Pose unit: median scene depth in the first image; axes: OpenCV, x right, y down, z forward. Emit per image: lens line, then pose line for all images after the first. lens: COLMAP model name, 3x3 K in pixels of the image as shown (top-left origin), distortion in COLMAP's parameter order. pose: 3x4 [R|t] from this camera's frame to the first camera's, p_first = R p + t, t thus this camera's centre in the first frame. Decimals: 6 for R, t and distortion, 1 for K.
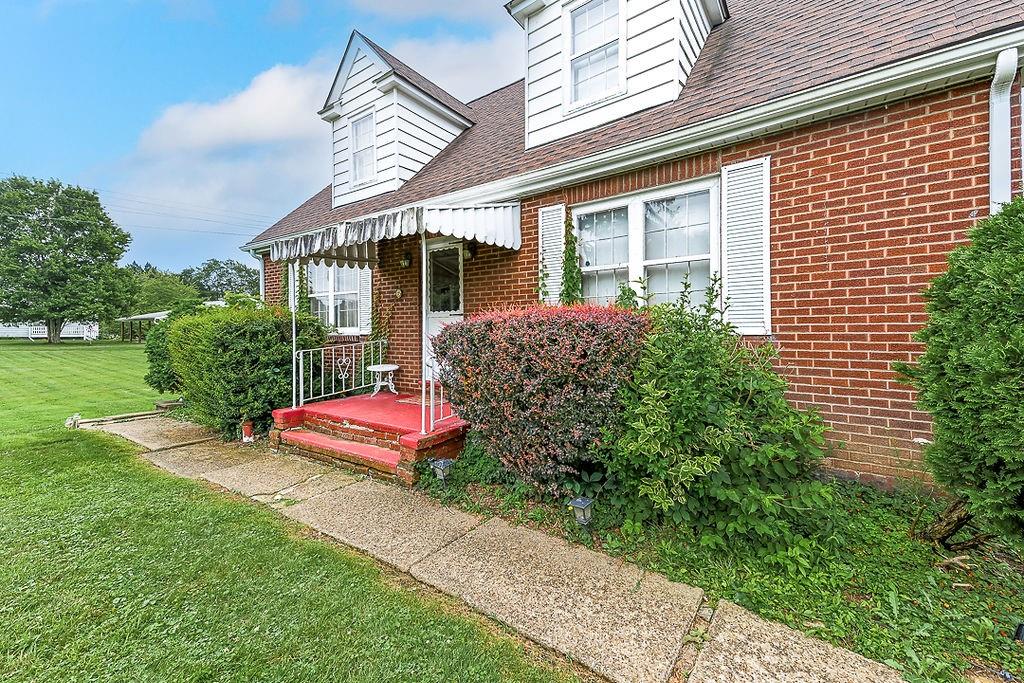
lens RADIAL K [[415.5, 0, 514.8], [0, 415.5, 329.0], [0, 0, 1]] dist [0.078976, 0.000014]
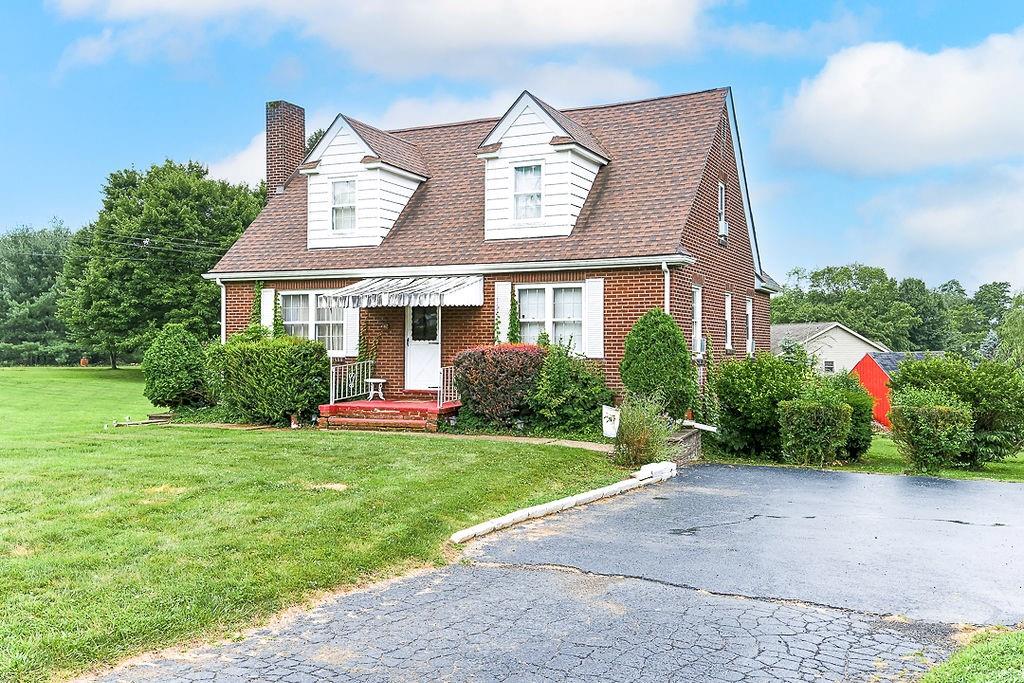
lens RADIAL K [[948.2, 0, 512.0], [0, 948.2, 341.5], [0, 0, 1]] dist [0.248270, -0.733287]
pose [[0.986282, 0.012783, 0.164573, -0.509942], [-0.011367, 0.999890, -0.009544, -0.014866], [-0.164677, 0.007543, 0.986319, -2.826398]]
